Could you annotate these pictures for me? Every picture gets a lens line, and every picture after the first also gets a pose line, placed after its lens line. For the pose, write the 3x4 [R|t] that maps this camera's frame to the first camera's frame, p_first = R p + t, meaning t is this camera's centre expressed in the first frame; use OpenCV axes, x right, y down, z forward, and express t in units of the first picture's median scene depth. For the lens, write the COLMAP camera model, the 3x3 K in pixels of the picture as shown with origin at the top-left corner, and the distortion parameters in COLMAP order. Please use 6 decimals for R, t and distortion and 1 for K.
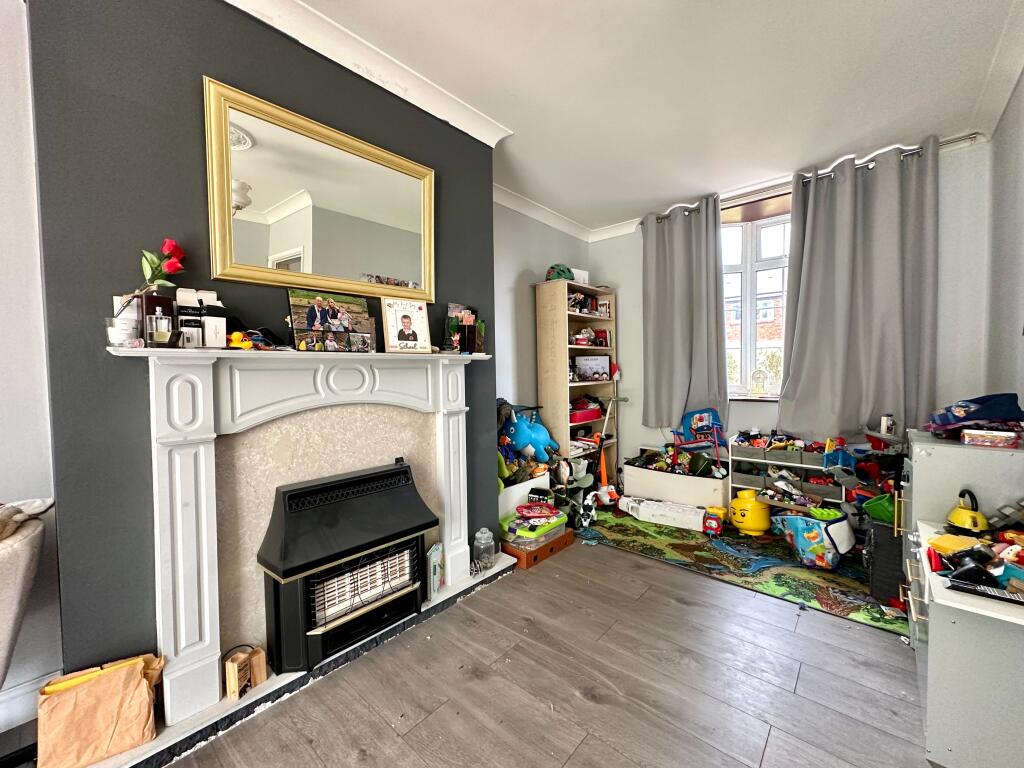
lens RADIAL K [[411.2, 0, 513.0], [0, 411.2, 382.9], [0, 0, 1]] dist [-0.000287, 0.000258]
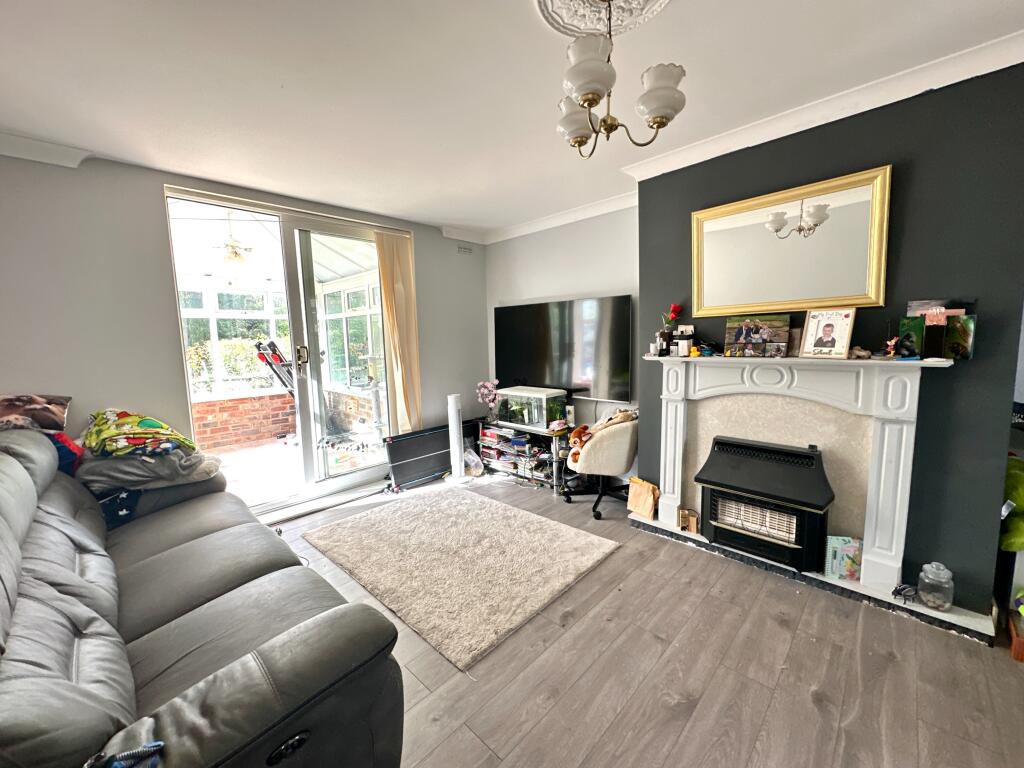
lens RADIAL K [[411.2, 0, 513.0], [0, 411.2, 382.9], [0, 0, 1]] dist [-0.000287, 0.000258]
pose [[-0.045126, 0.129595, -0.990540, 0.986422], [-0.004539, 0.991513, 0.129929, -0.158248], [0.998971, 0.010359, -0.044154, 0.201785]]
